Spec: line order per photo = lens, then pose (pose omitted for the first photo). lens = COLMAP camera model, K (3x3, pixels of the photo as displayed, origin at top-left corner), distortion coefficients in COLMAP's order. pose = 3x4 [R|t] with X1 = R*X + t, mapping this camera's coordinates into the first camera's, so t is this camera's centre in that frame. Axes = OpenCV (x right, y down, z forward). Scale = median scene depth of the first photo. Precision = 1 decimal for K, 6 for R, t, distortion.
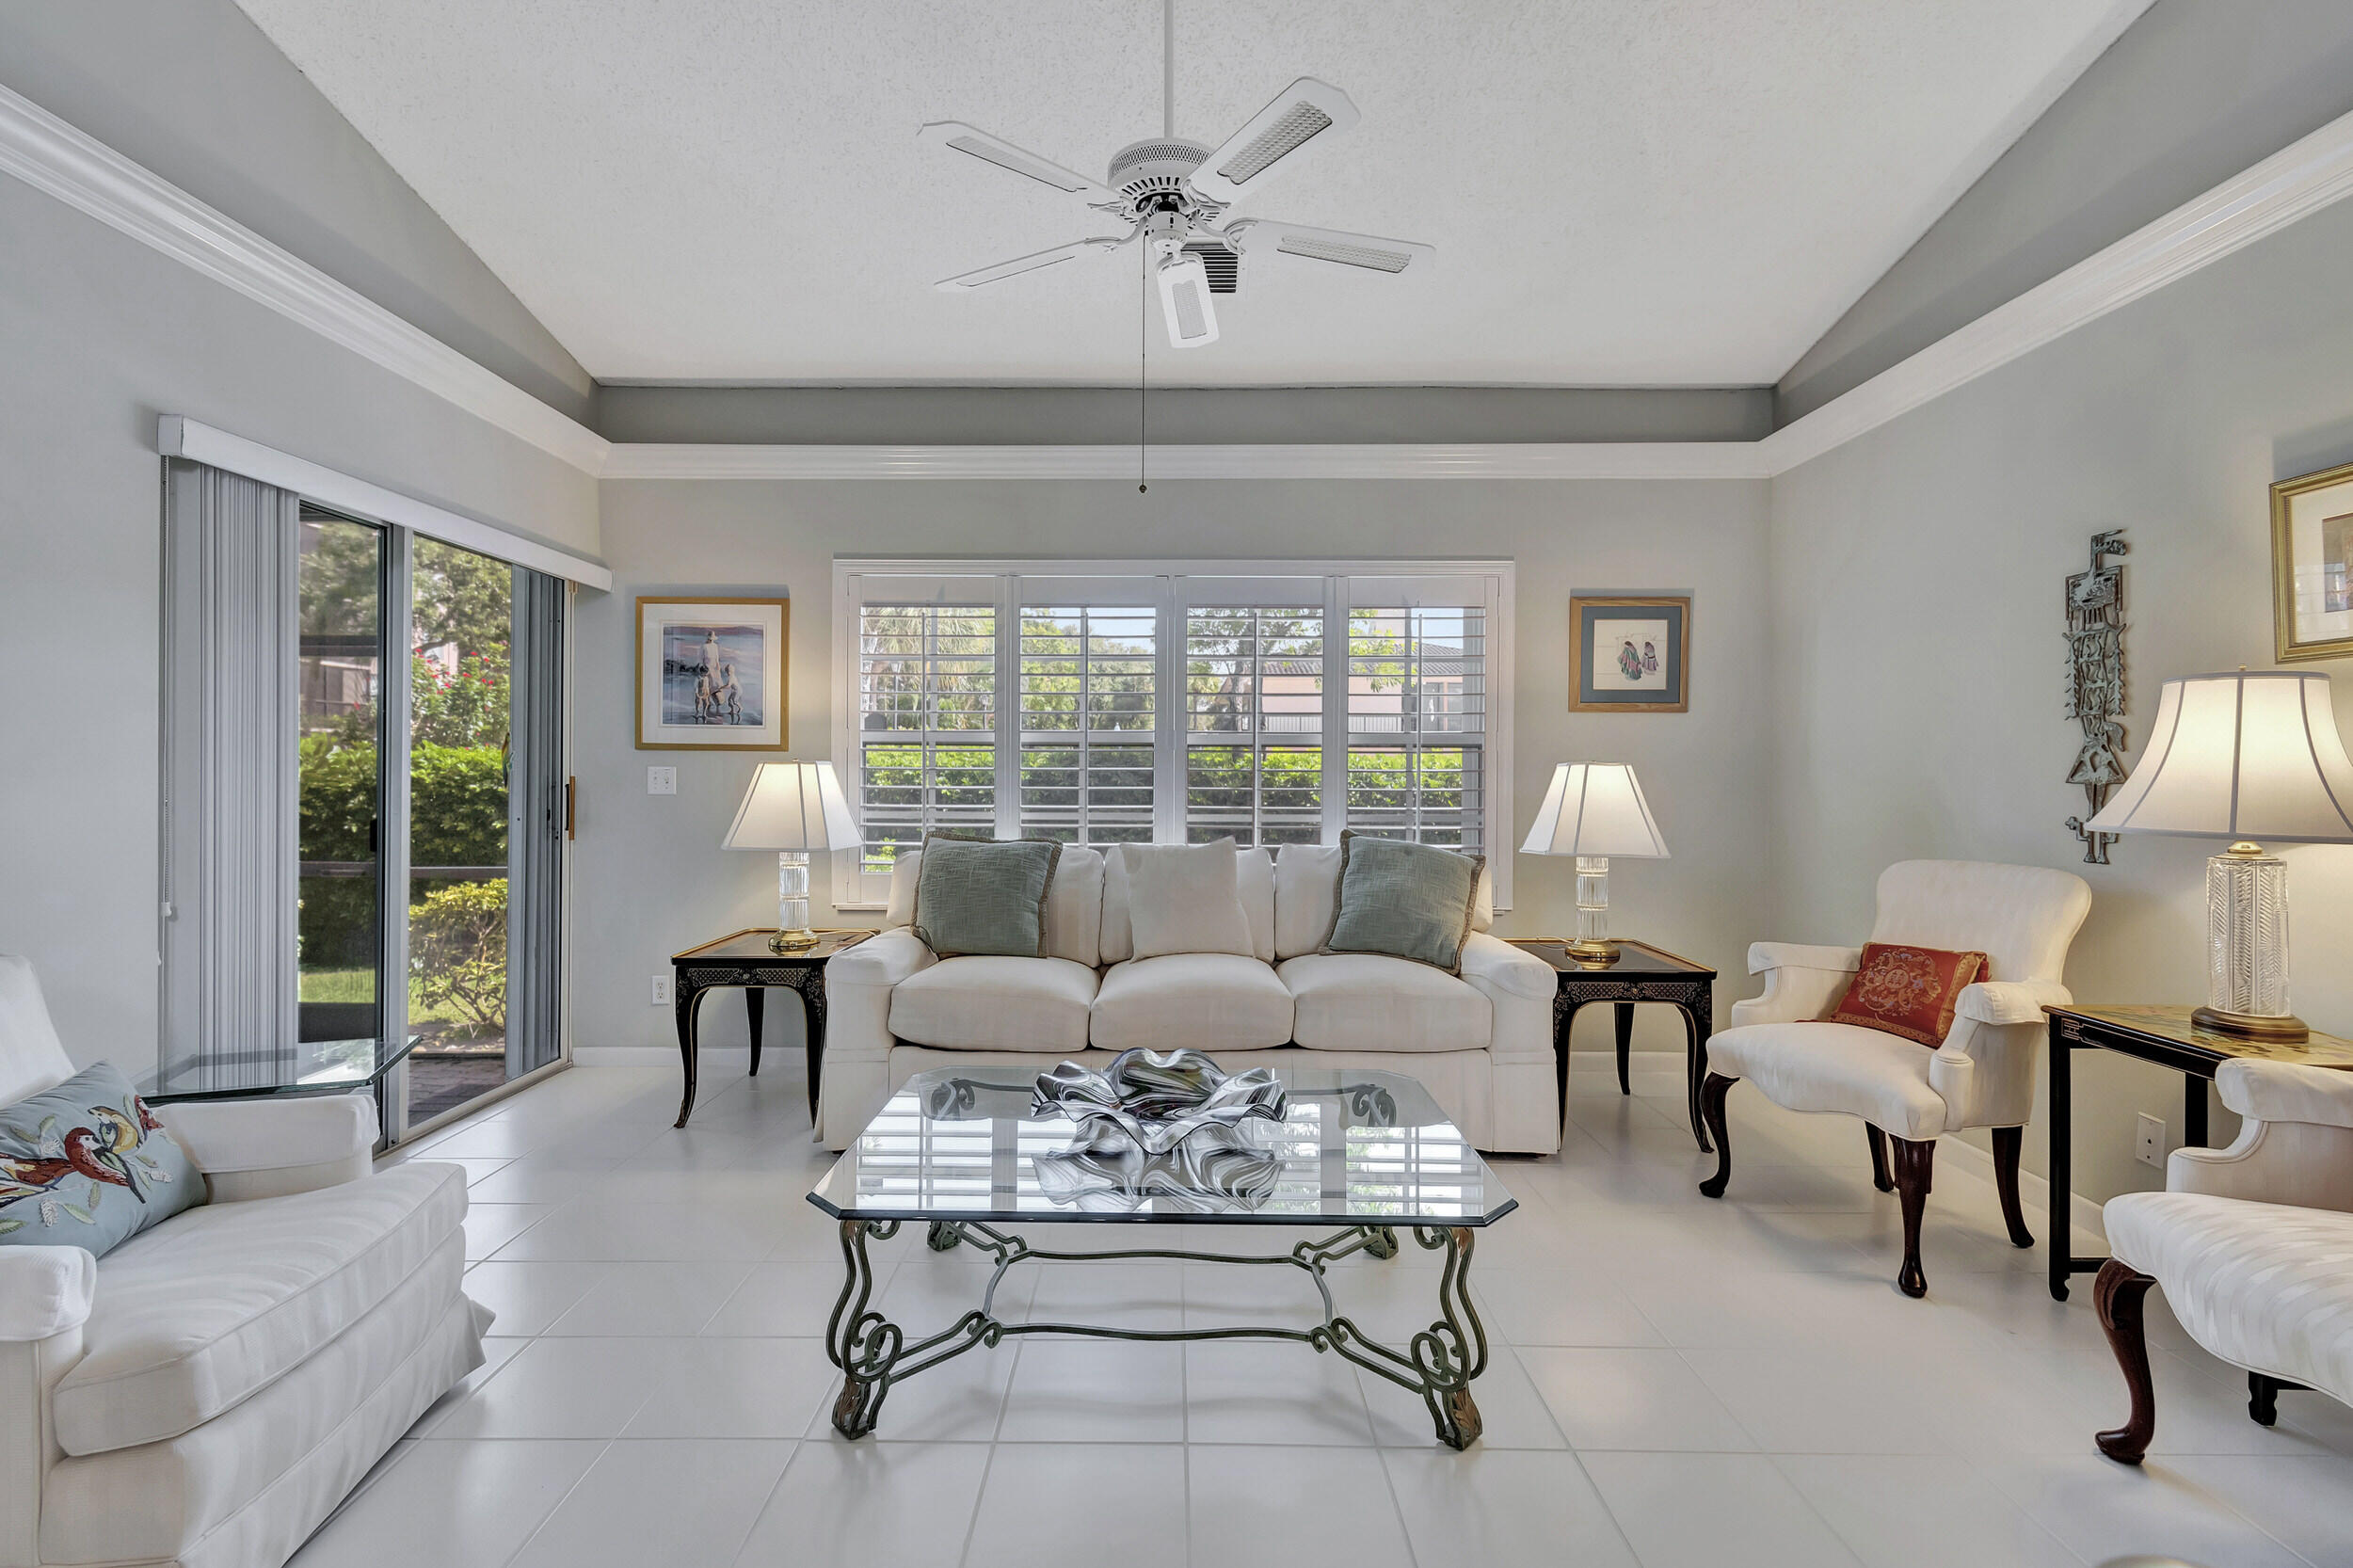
lens RADIAL K [[1052.1, 0, 1163.3], [0, 1052.1, 778.6], [0, 0, 1]] dist [-0.000962, -0.000554]
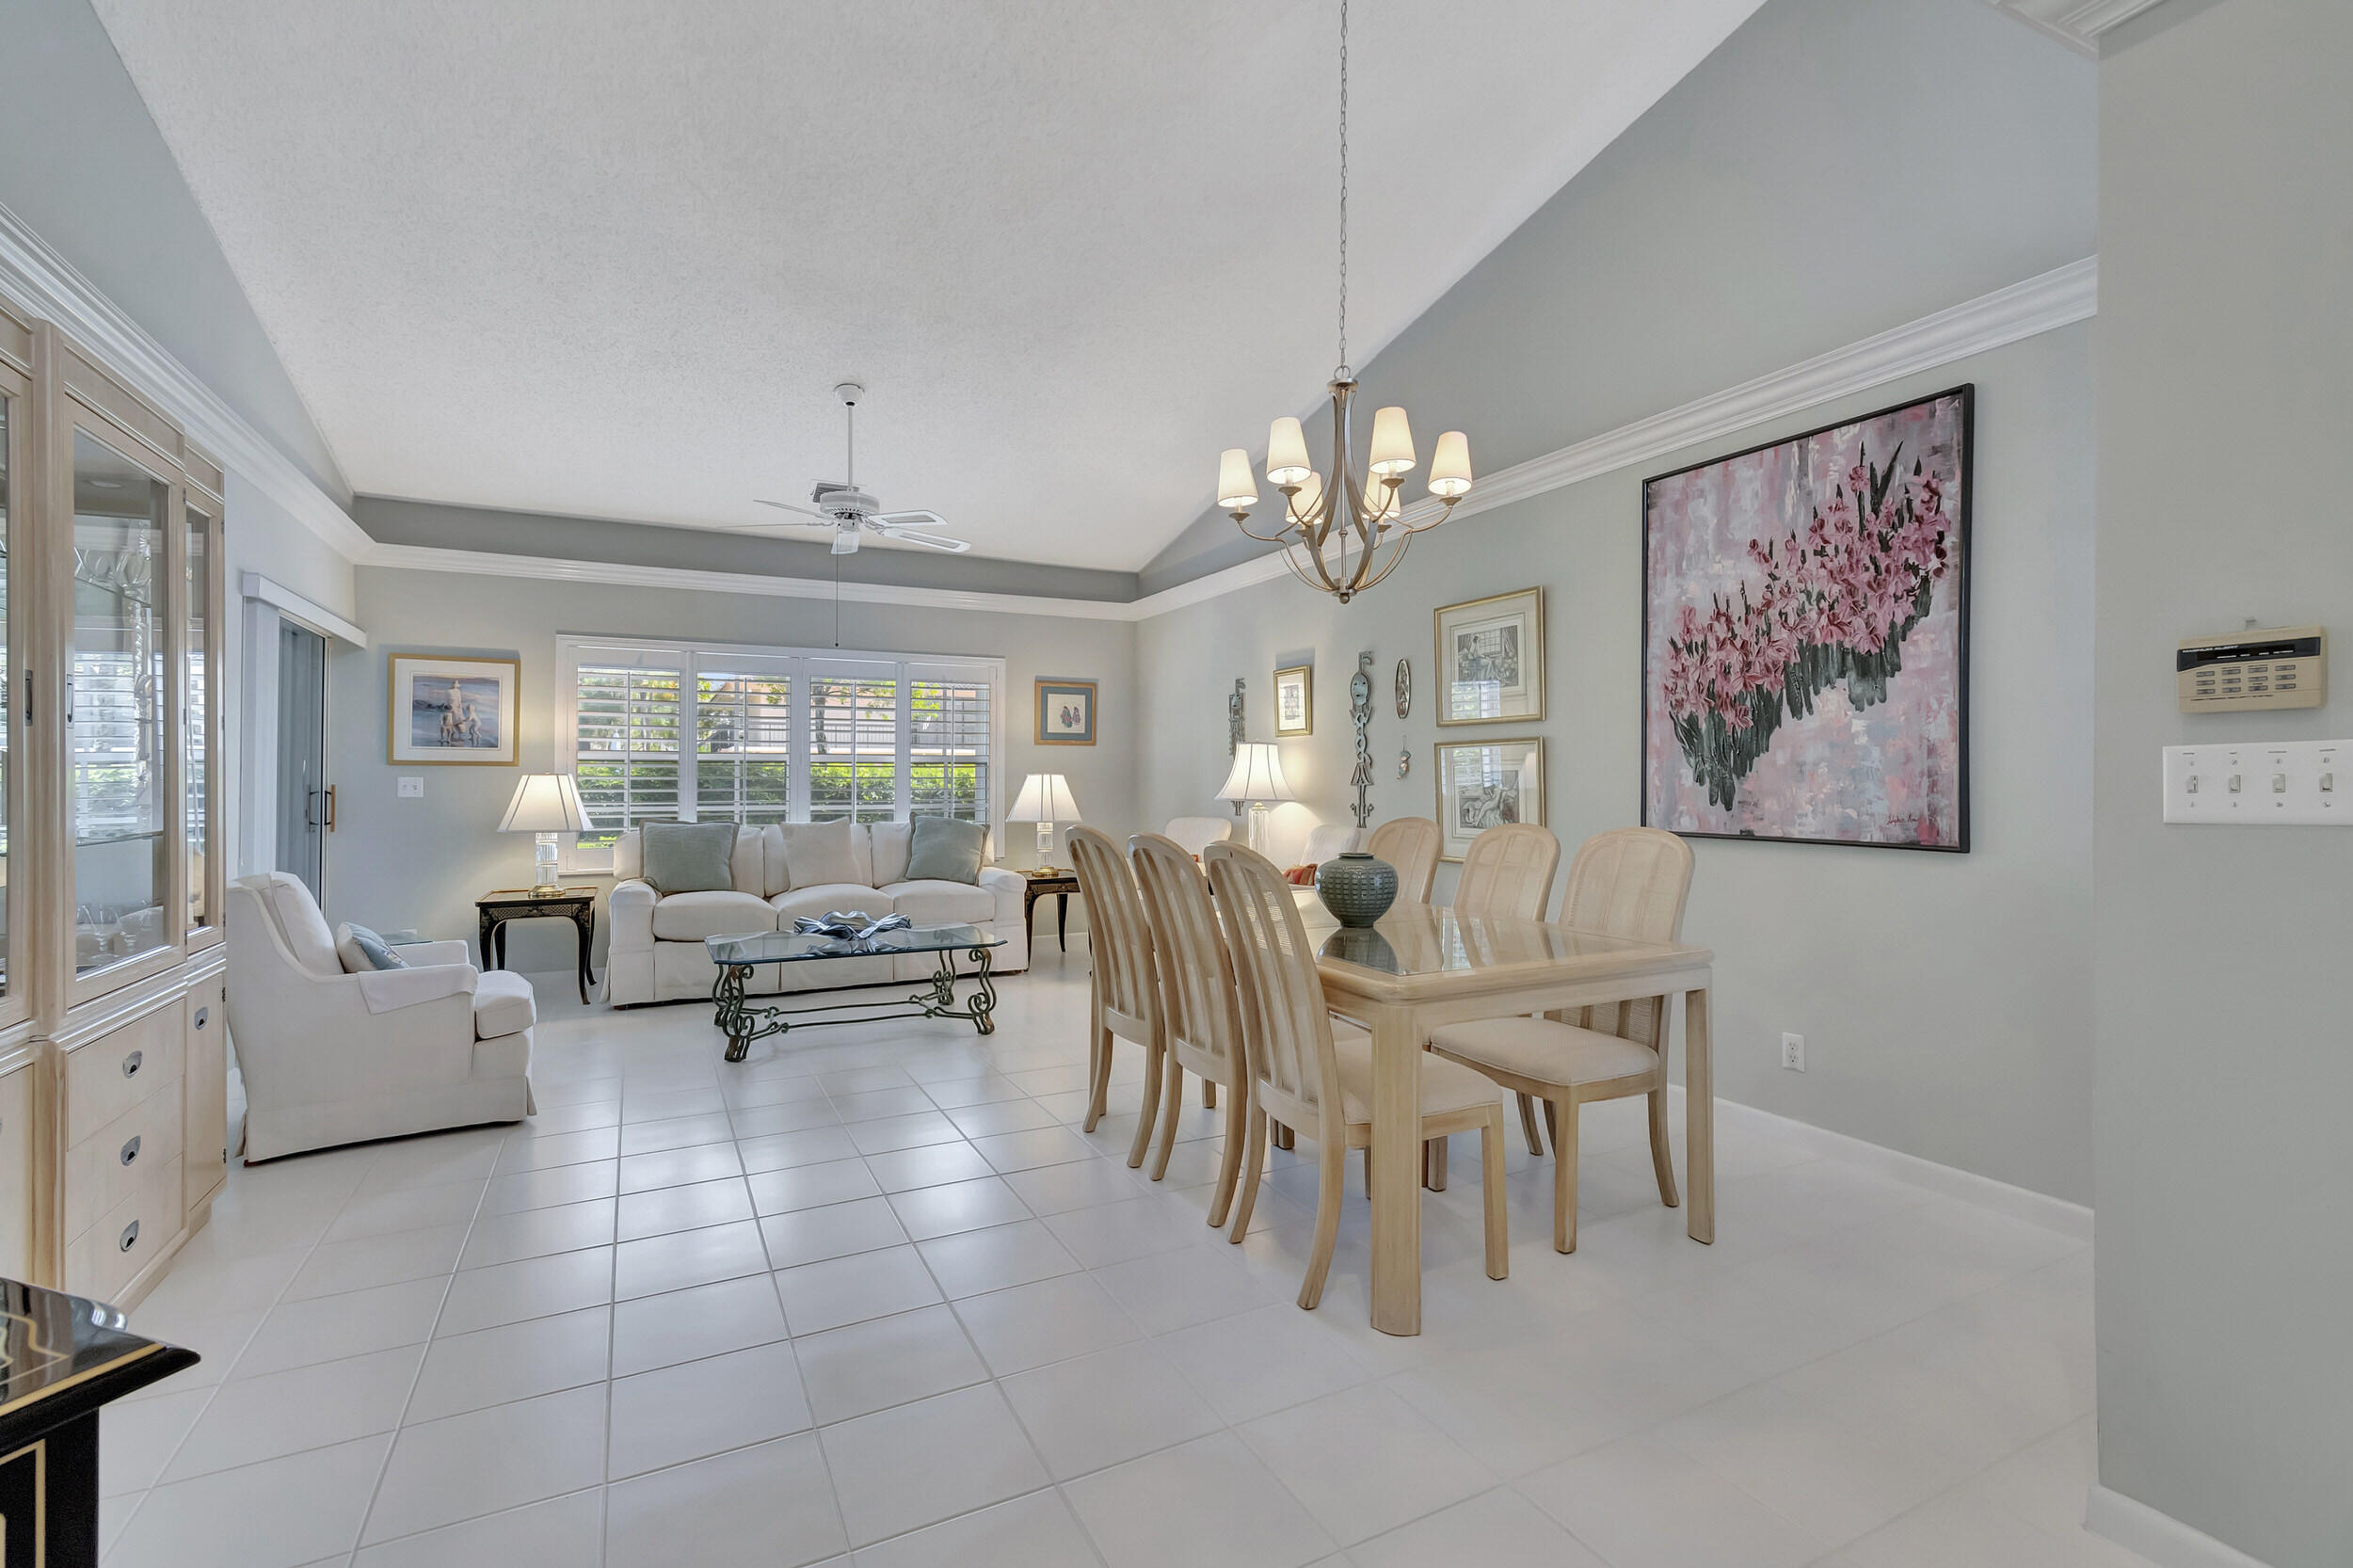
lens RADIAL K [[1063.8, 0, 1175.7], [0, 1063.8, 777.1], [0, 0, 1]] dist [0.002233, 0.000024]
pose [[0.887171, -0.003659, 0.461426, -0.267341], [0.007132, 0.999958, -0.005784, 0.004318], [-0.461385, 0.008422, 0.887160, -0.808509]]
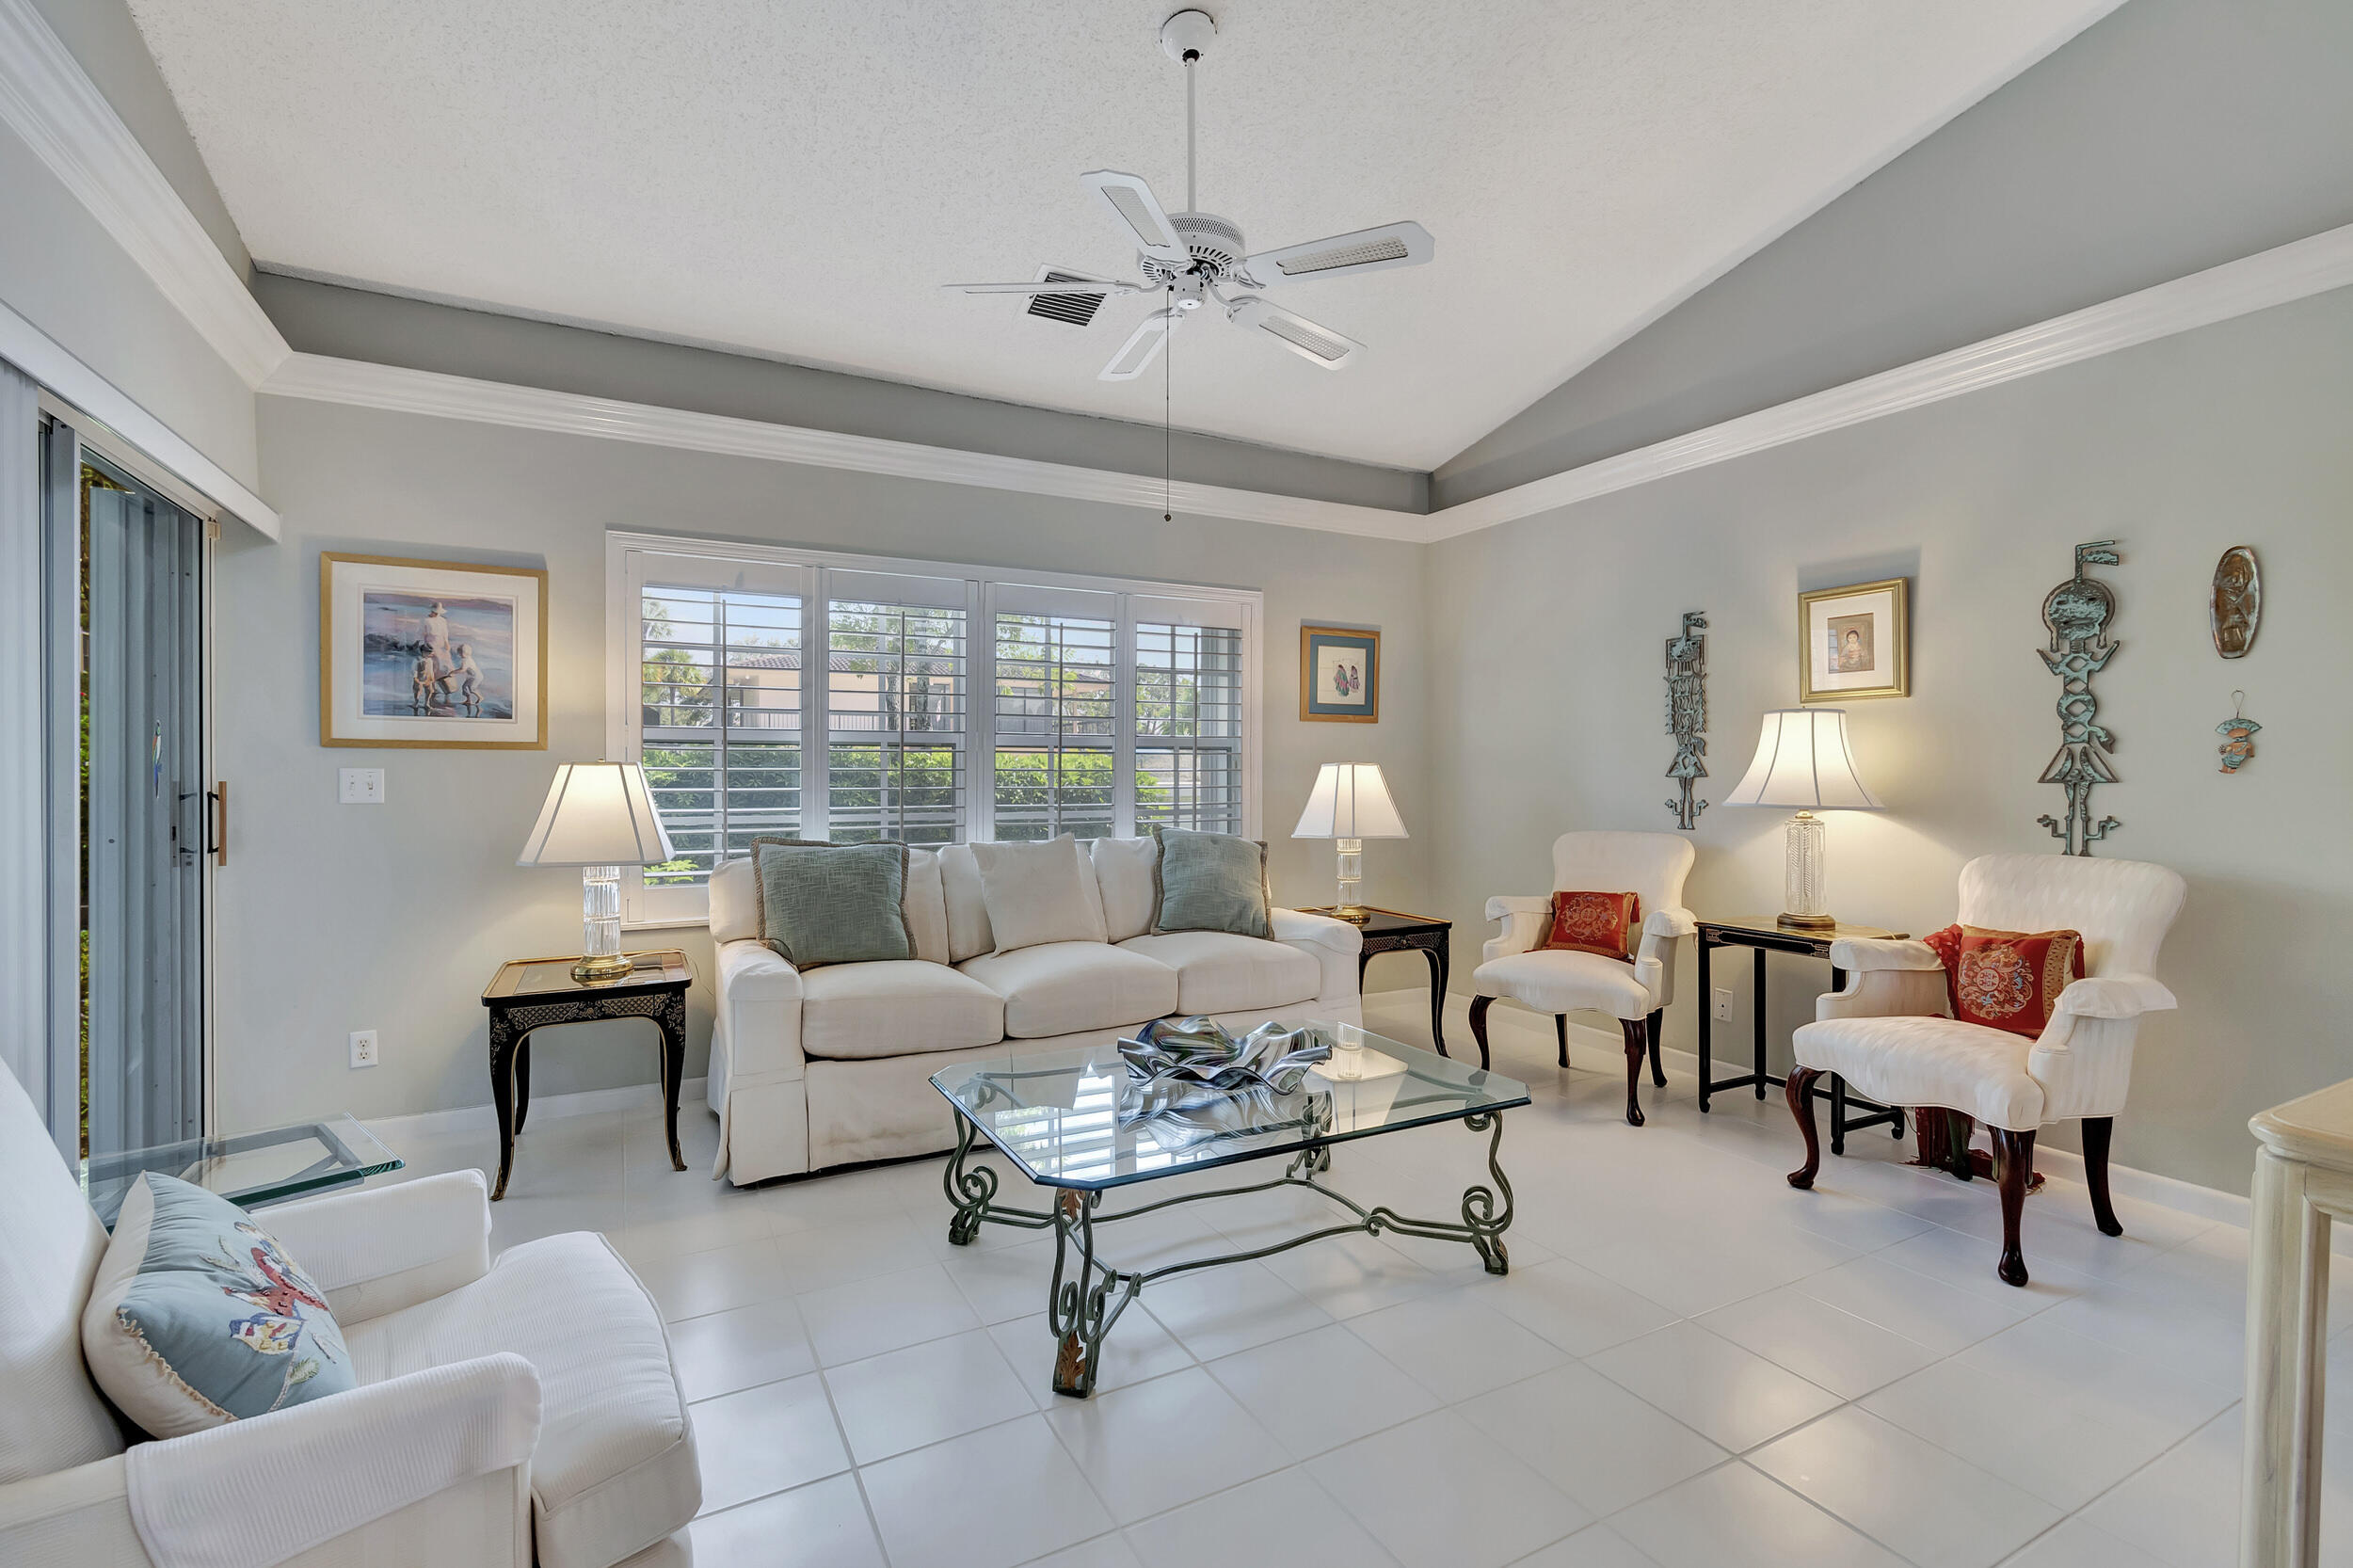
lens RADIAL K [[1055.8, 0, 1162.9], [0, 1055.8, 783.3], [0, 0, 1]] dist [0.003323, 0.000057]
pose [[0.880166, -0.009794, 0.474565, -0.373423], [0.007142, 0.999947, 0.007390, -0.002002], [-0.474612, -0.003115, 0.880189, 0.009294]]
